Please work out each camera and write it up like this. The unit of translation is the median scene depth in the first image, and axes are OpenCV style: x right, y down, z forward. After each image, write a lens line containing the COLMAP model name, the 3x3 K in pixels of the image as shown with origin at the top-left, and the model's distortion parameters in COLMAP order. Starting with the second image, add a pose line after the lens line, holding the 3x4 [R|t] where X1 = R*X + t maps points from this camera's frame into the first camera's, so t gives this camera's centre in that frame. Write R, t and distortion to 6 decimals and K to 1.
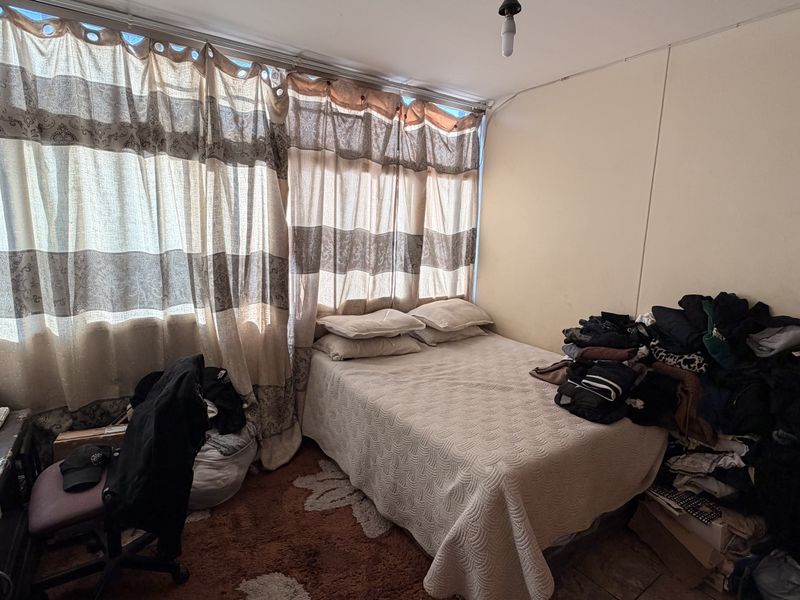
lens RADIAL K [[425.7, 0, 400.0], [0, 425.7, 300.0], [0, 0, 1]] dist [0.001269, 0.000265]
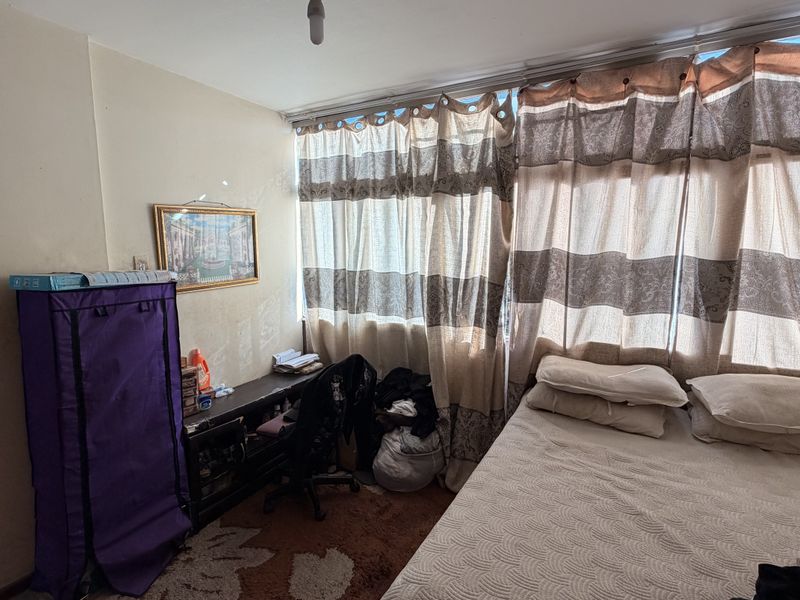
lens RADIAL K [[425.7, 0, 400.0], [0, 425.7, 300.0], [0, 0, 1]] dist [0.001269, 0.000265]
pose [[0.447853, 0.089955, -0.889570, 0.484475], [-0.136594, 0.990131, 0.031356, -0.061931], [0.883612, 0.107467, 0.455721, 0.369293]]
